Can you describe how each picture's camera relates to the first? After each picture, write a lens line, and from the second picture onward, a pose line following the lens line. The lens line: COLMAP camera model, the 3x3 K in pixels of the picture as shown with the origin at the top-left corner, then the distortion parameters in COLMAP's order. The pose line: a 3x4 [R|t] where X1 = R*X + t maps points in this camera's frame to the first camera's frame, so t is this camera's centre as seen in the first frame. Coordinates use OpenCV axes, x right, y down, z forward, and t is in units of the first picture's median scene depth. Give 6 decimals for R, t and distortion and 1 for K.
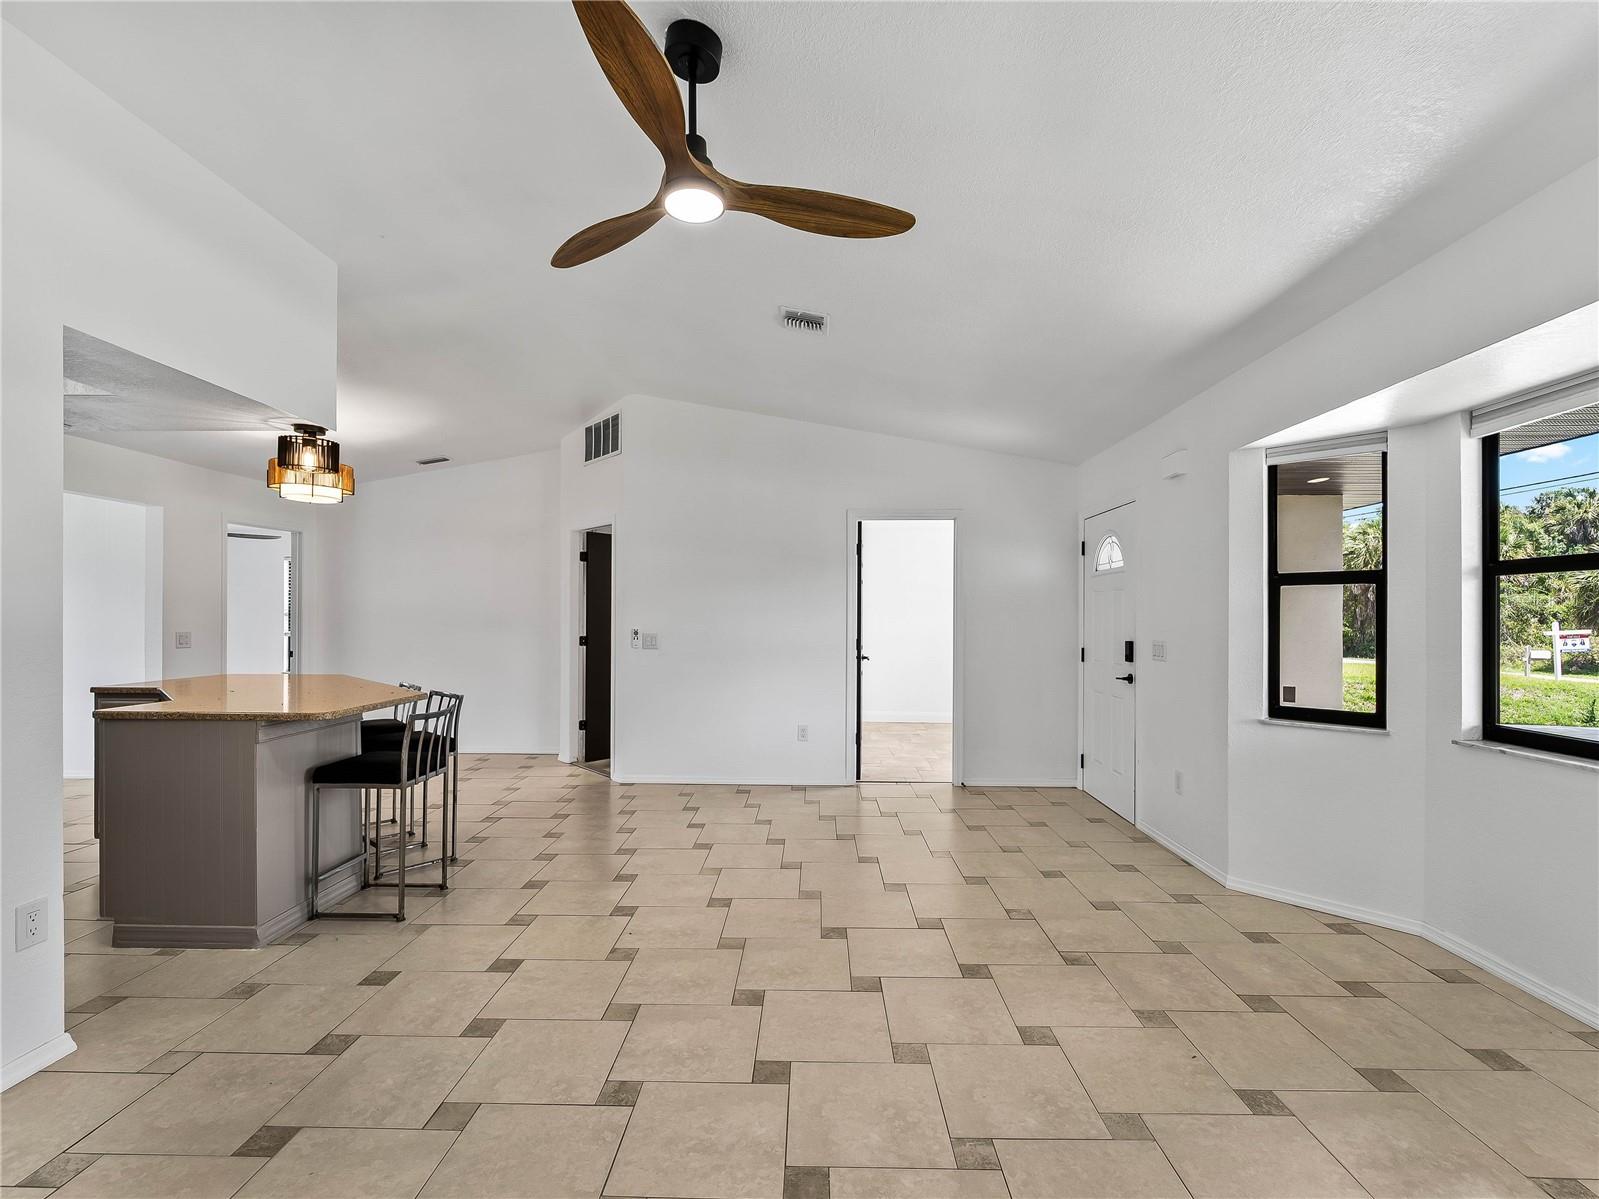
lens RADIAL K [[737.7, 0, 816.4], [0, 737.7, 607.5], [0, 0, 1]] dist [-0.001178, -0.003663]
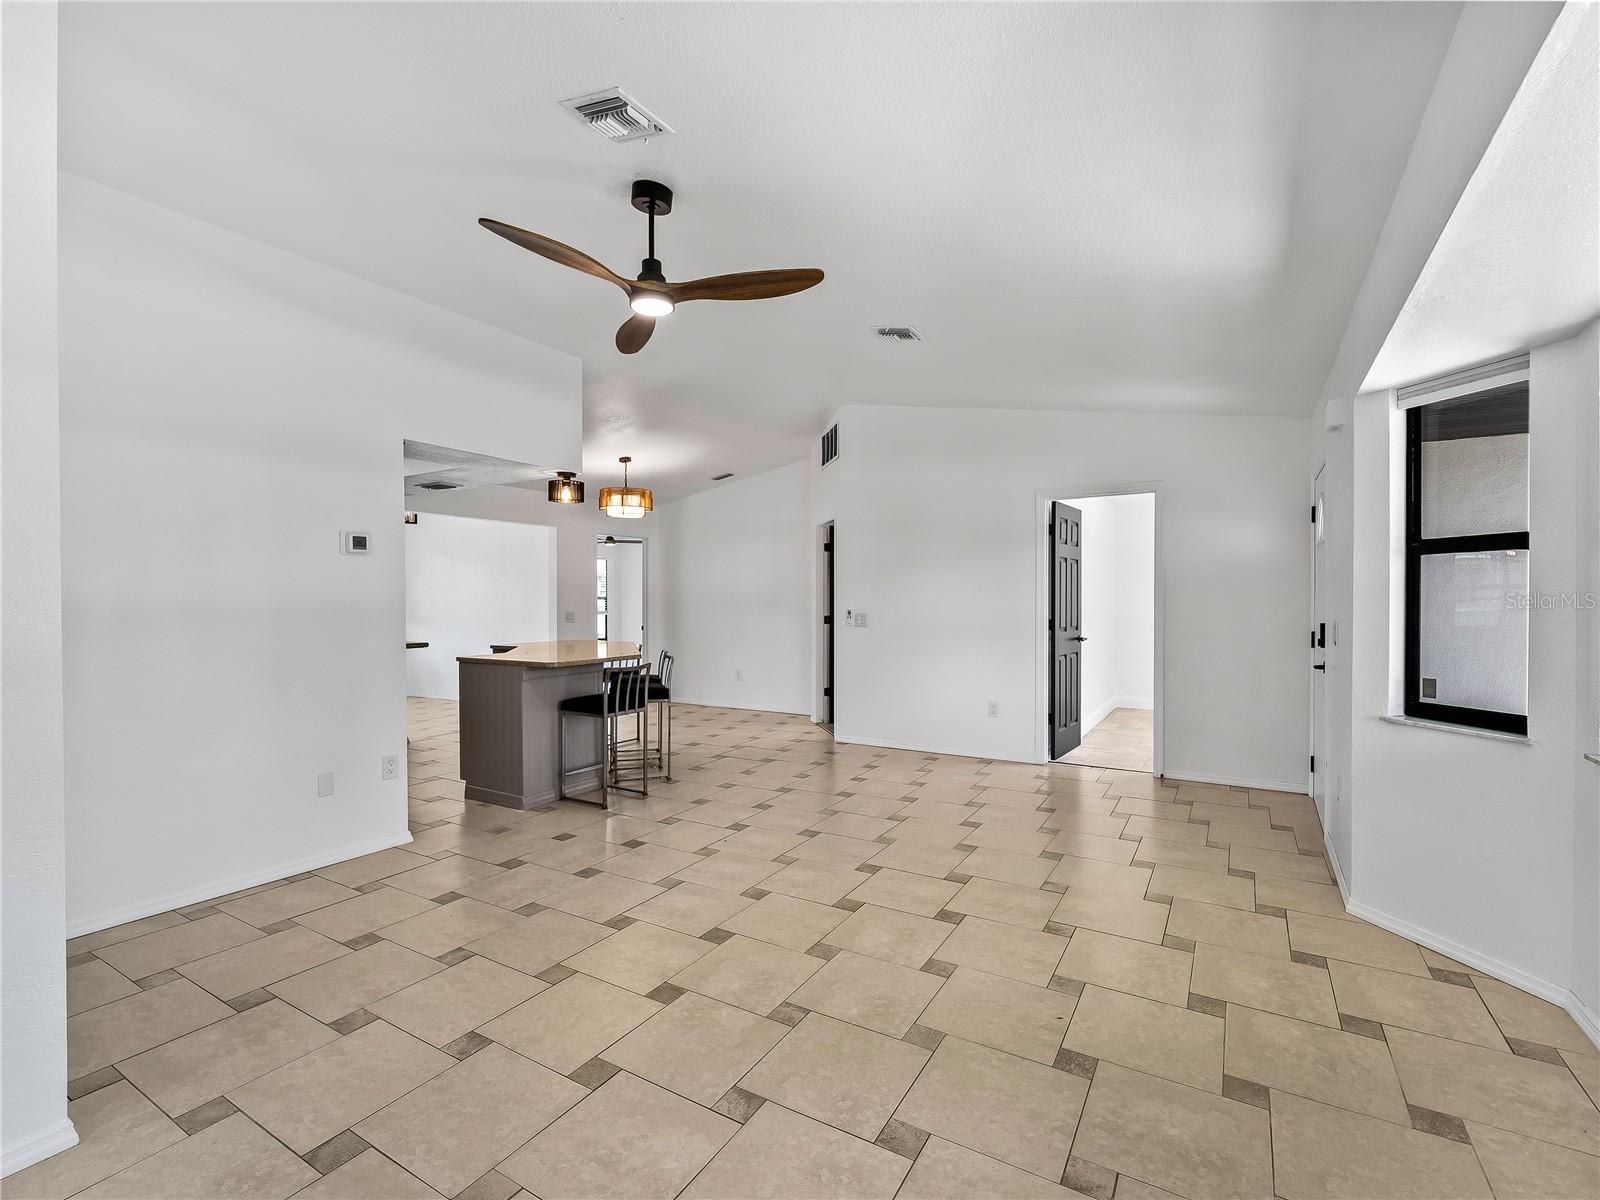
lens RADIAL K [[739.0, 0, 810.5], [0, 739.0, 592.8], [0, 0, 1]] dist [-0.001322, -0.003286]
pose [[0.864667, -0.011077, -0.502224, 0.467148], [0.013174, 0.999913, 0.000628, 0.003293], [0.502173, -0.007160, 0.864737, -0.046438]]
